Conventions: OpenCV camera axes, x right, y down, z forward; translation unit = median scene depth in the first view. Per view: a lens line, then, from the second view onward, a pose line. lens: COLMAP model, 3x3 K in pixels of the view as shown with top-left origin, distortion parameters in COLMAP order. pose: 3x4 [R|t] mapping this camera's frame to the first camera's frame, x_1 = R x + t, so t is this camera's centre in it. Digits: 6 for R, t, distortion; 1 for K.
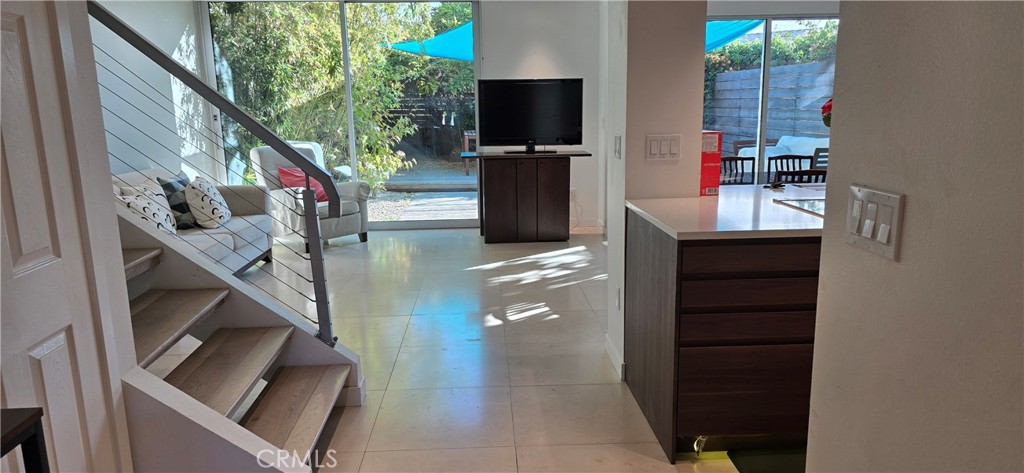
lens RADIAL K [[683.5, 0, 512.0], [0, 683.5, 248.0], [0, 0, 1]] dist [0.066528, -0.074593]
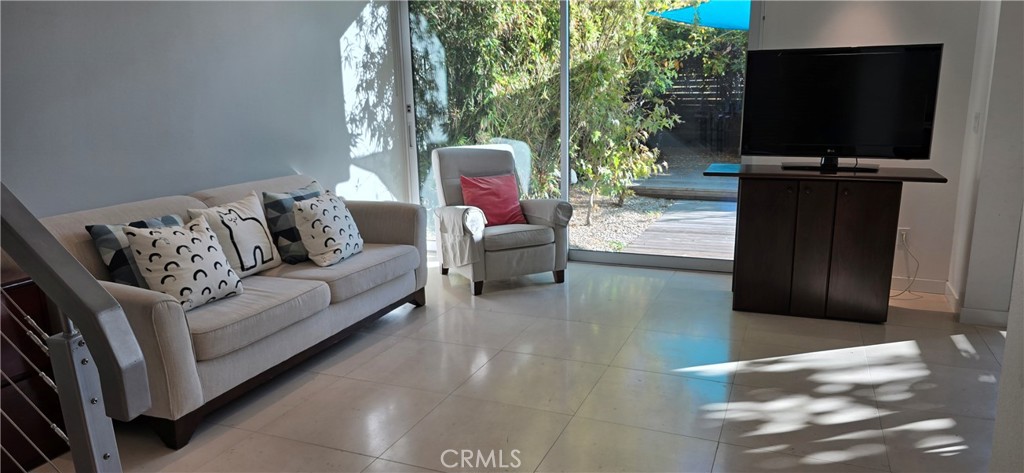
lens RADIAL K [[683.5, 0, 512.0], [0, 683.5, 248.0], [0, 0, 1]] dist [0.066528, -0.074593]
pose [[0.905578, 0.096506, -0.413057, 0.031778], [-0.085604, 0.995318, 0.044869, -0.071246], [0.415453, -0.005273, 0.909599, 0.313793]]
